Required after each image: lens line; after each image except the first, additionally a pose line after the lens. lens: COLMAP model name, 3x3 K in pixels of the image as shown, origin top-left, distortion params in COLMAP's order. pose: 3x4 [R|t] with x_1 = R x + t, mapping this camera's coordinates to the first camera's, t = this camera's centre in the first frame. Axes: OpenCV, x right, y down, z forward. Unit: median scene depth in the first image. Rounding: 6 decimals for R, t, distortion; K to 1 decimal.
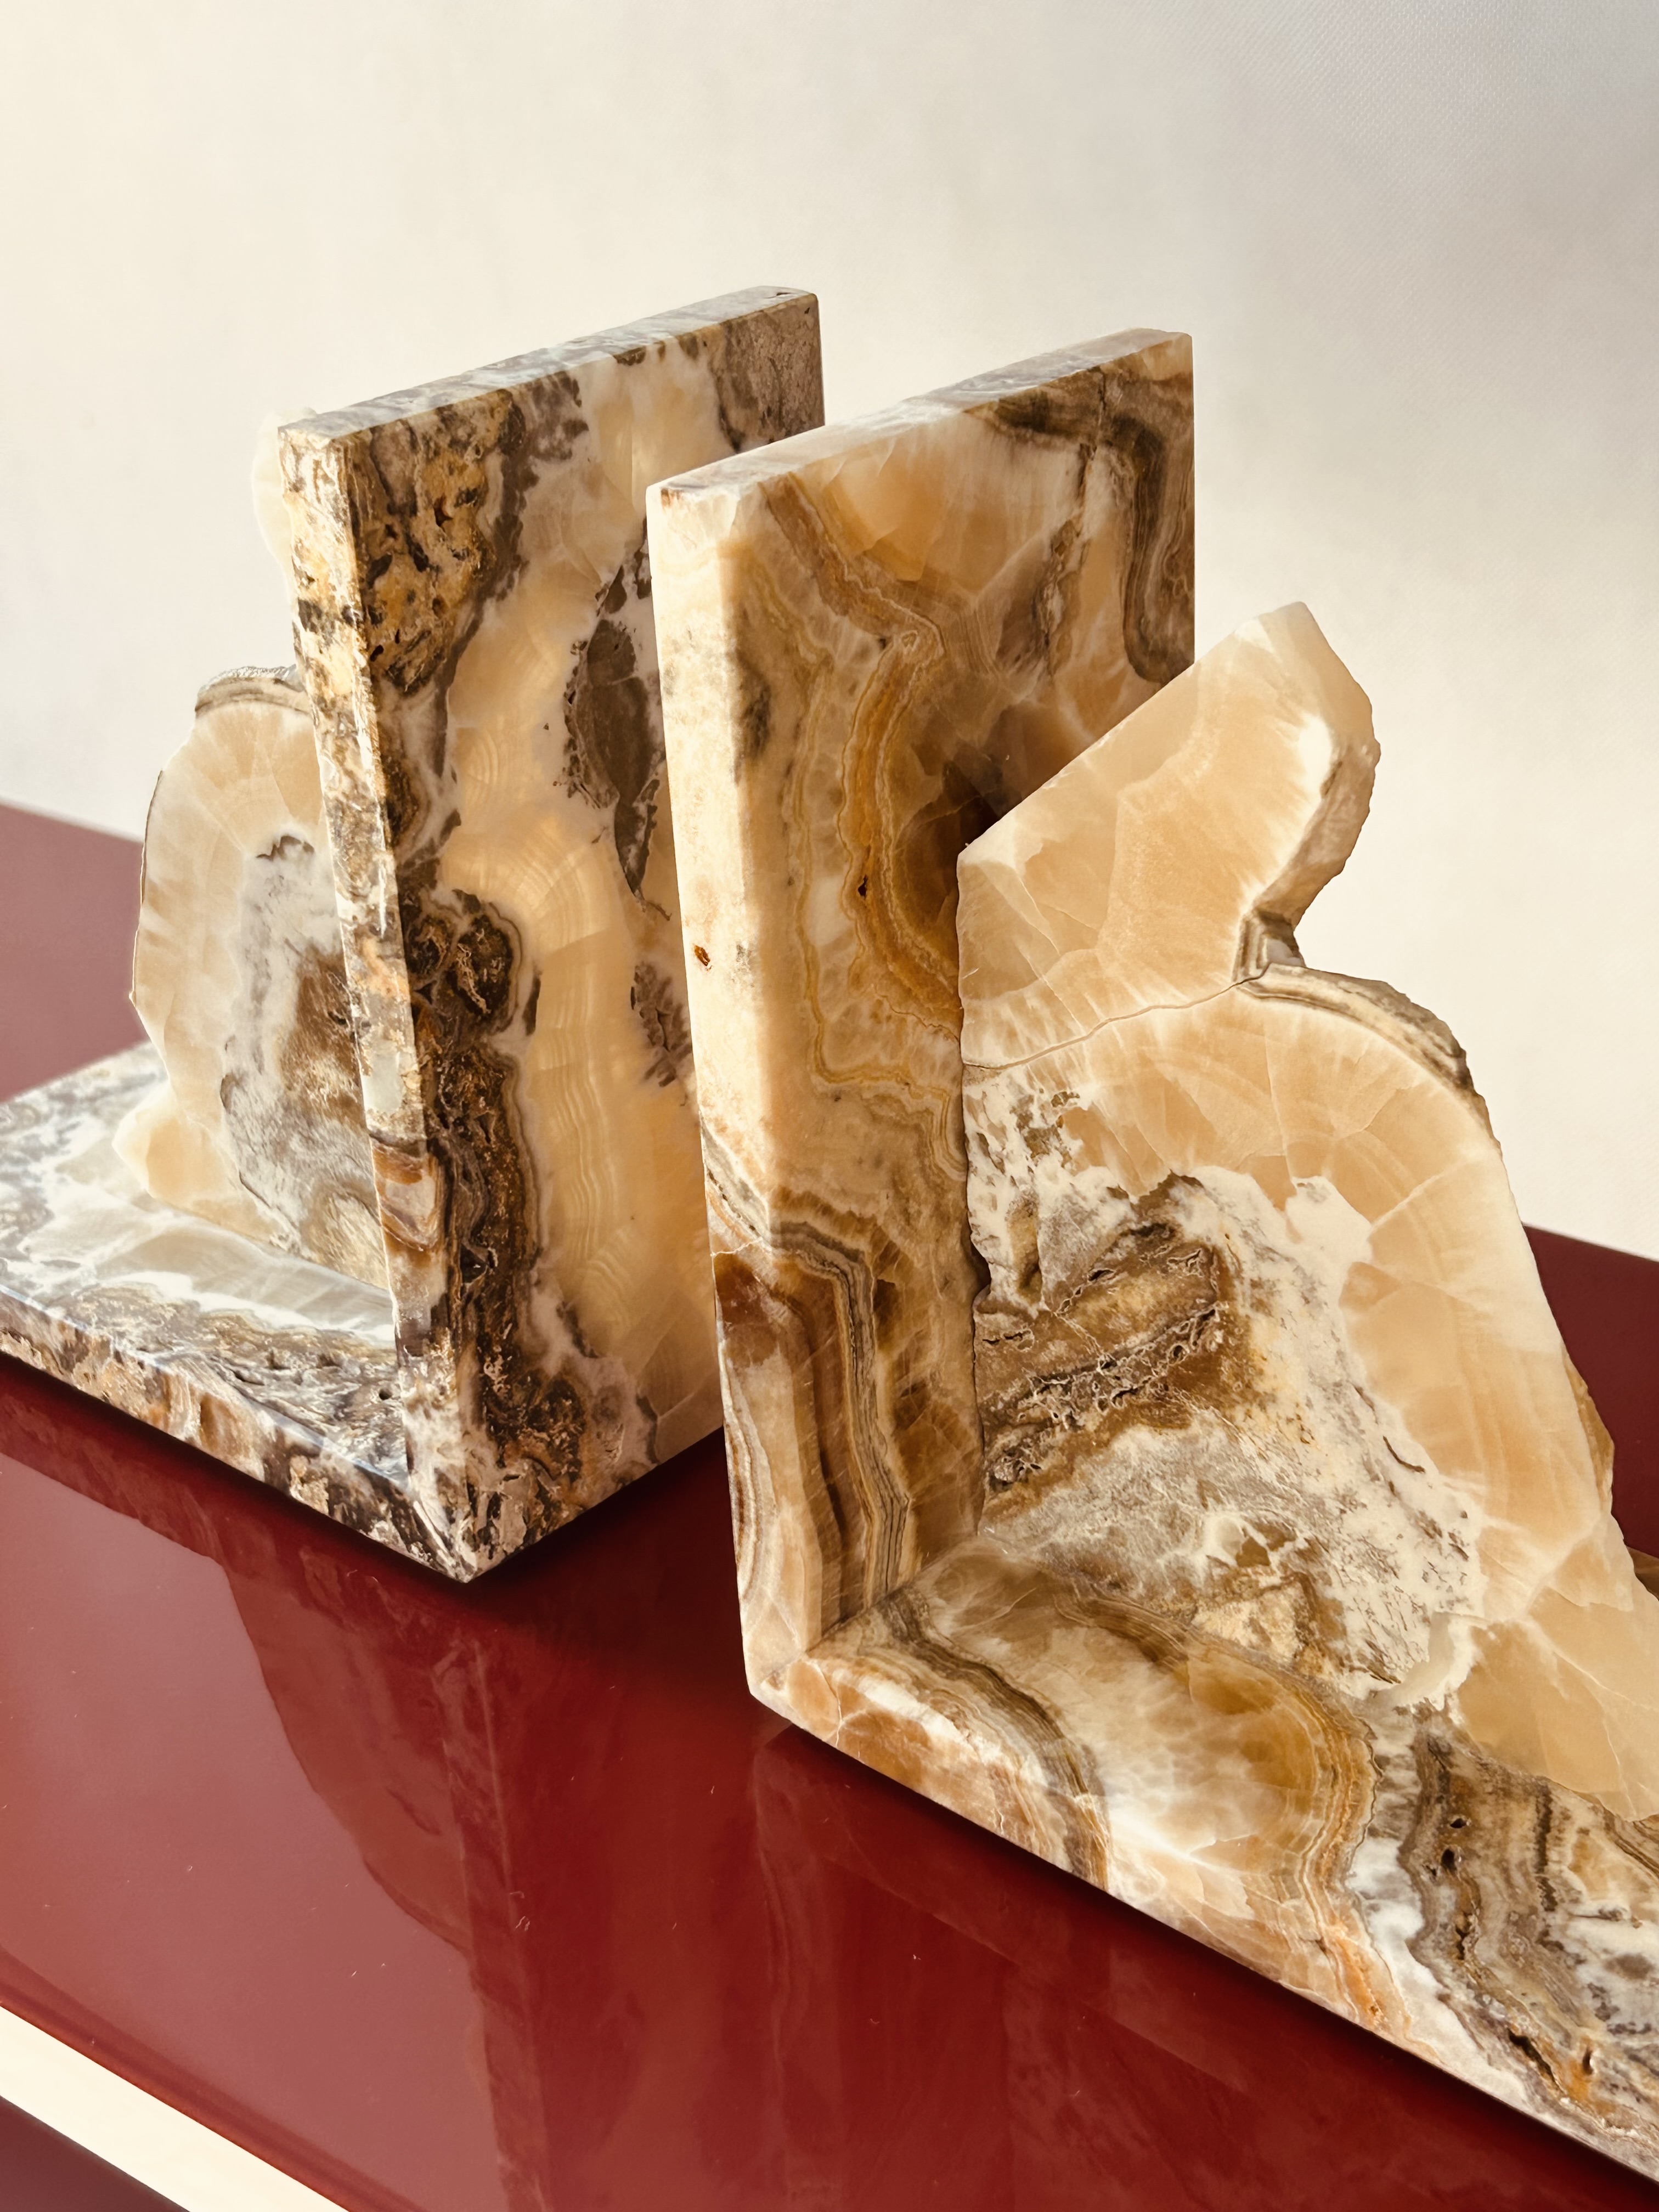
lens RADIAL K [[3389.8, 0, 809.2], [0, 3389.8, 1139.2], [0, 0, 1]] dist [0.253704, -1.139817]
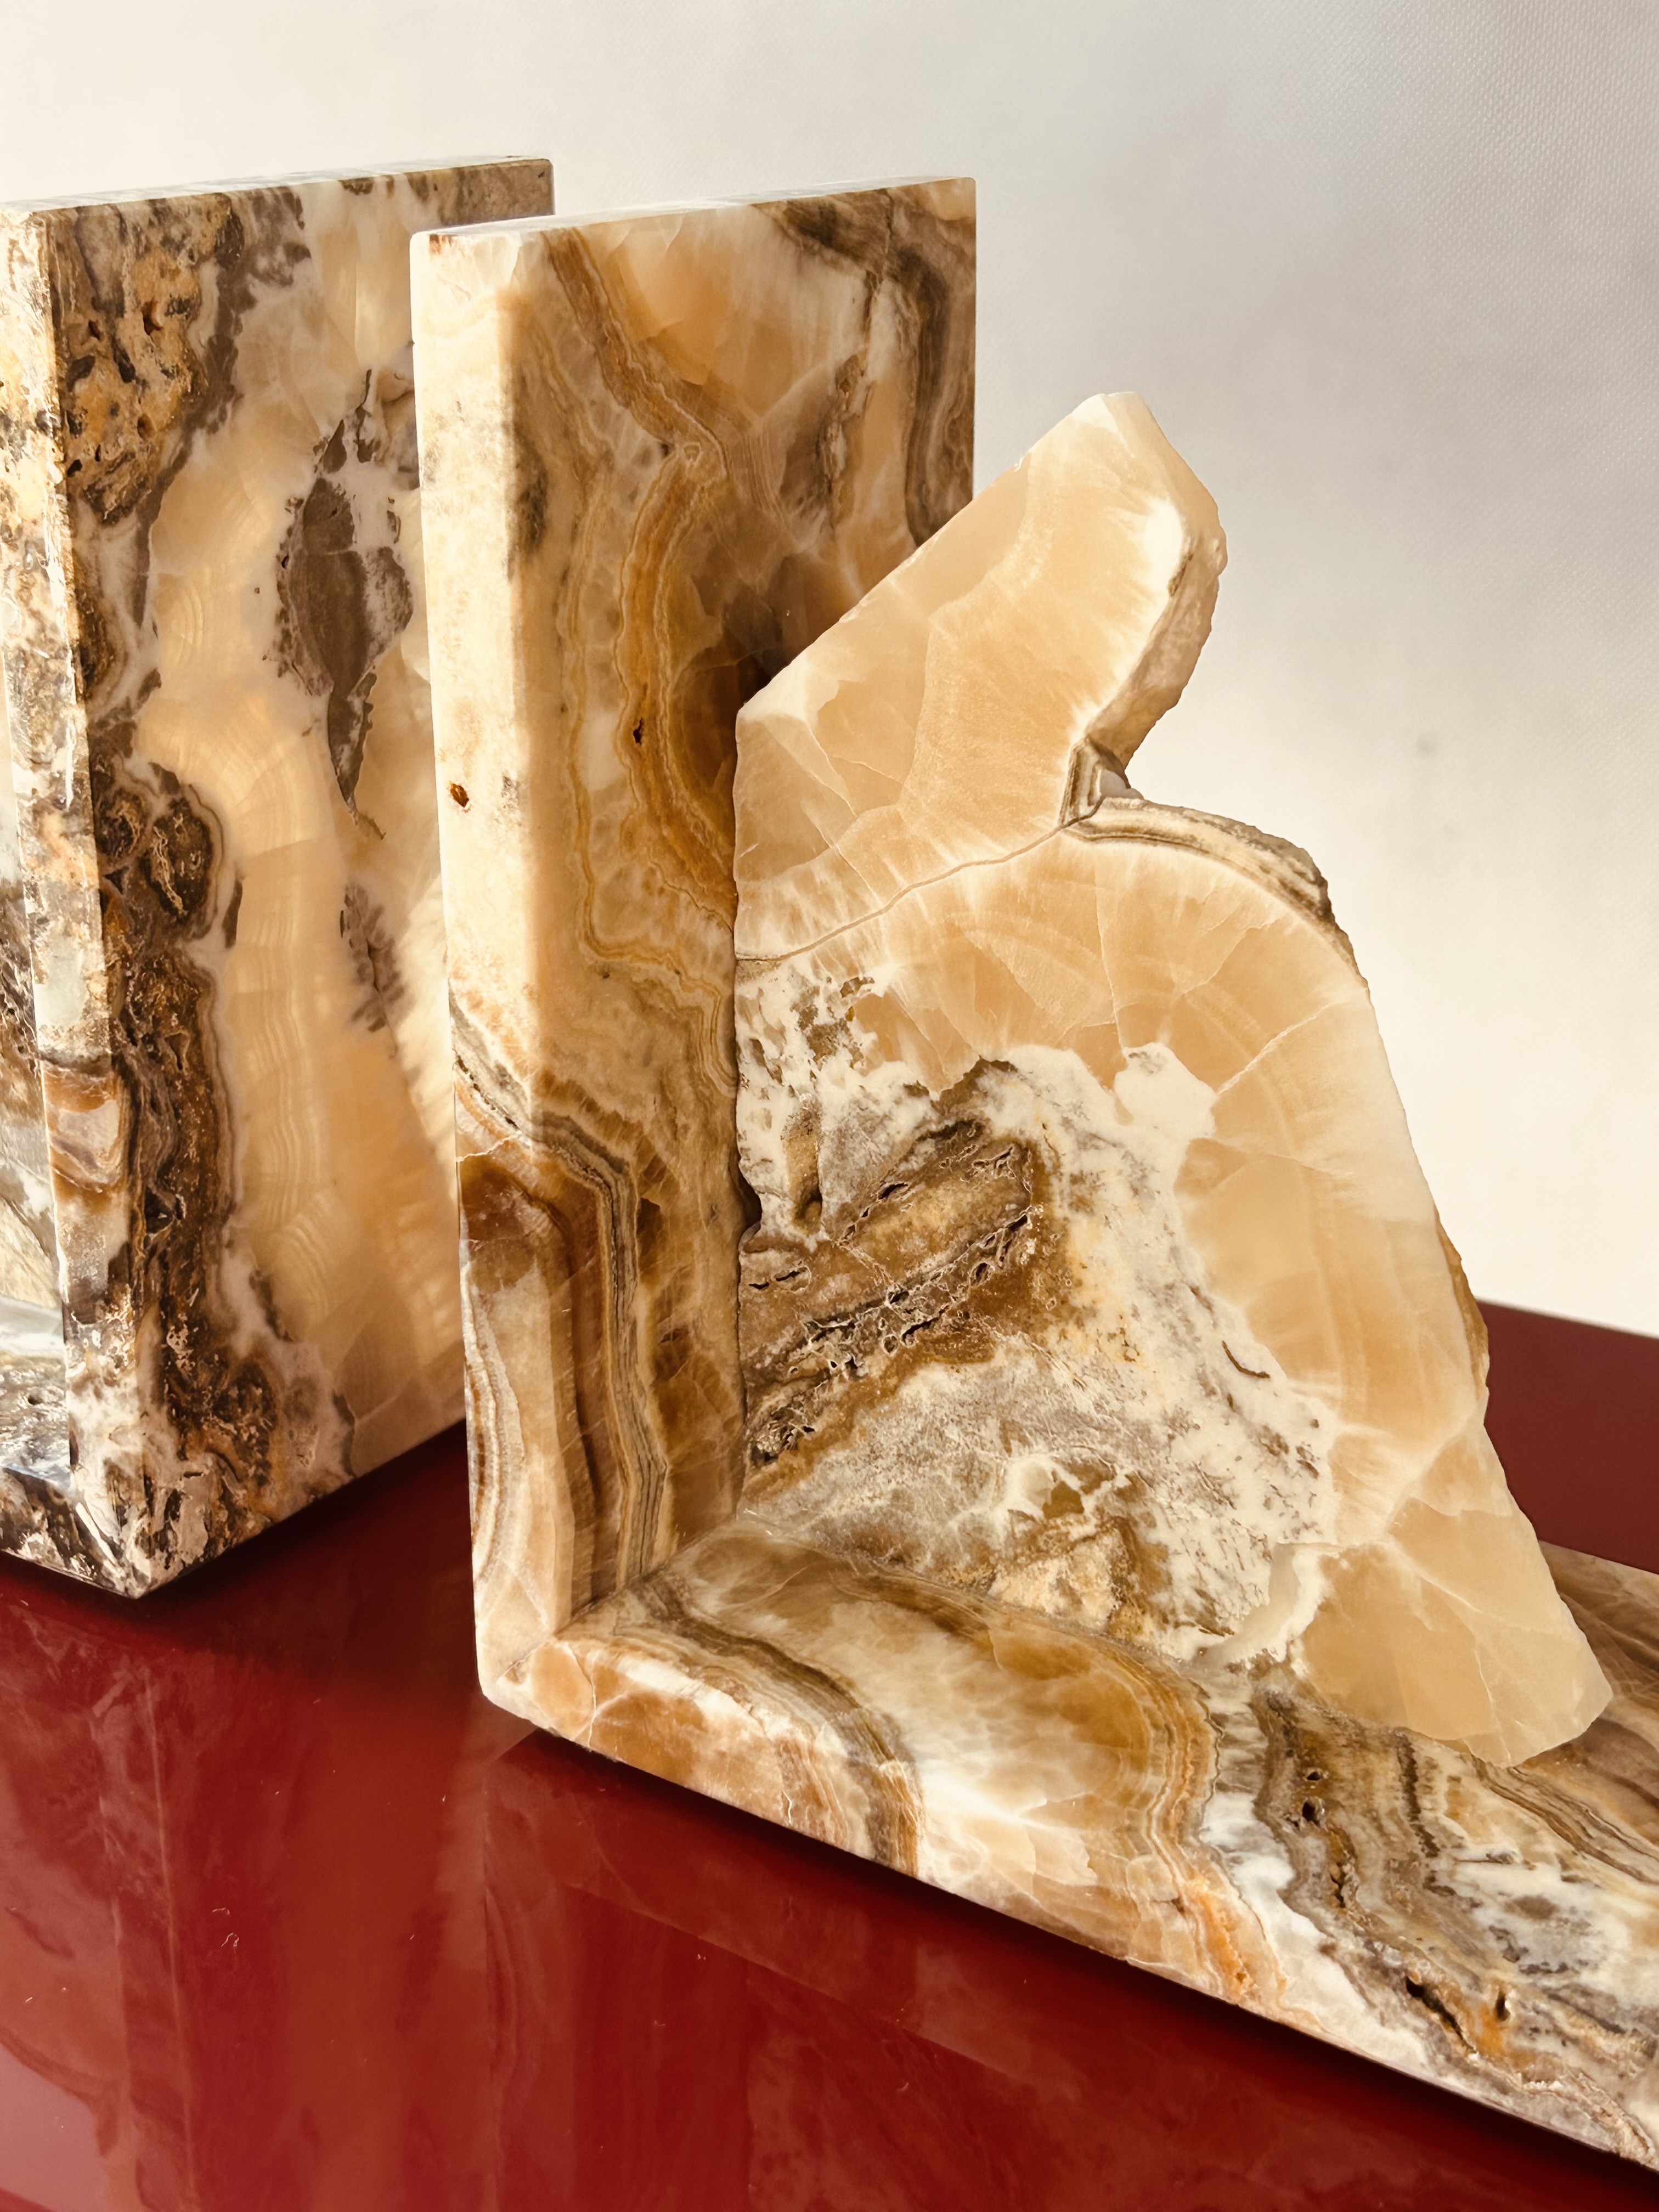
lens RADIAL K [[3389.8, 0, 809.2], [0, 3389.8, 1139.2], [0, 0, 1]] dist [0.253704, -1.139817]
pose [[0.990173, 0.006851, 0.139678, -0.061468], [0.007773, 0.994560, -0.103879, 0.120631], [-0.139630, 0.103944, 0.984733, 0.124470]]
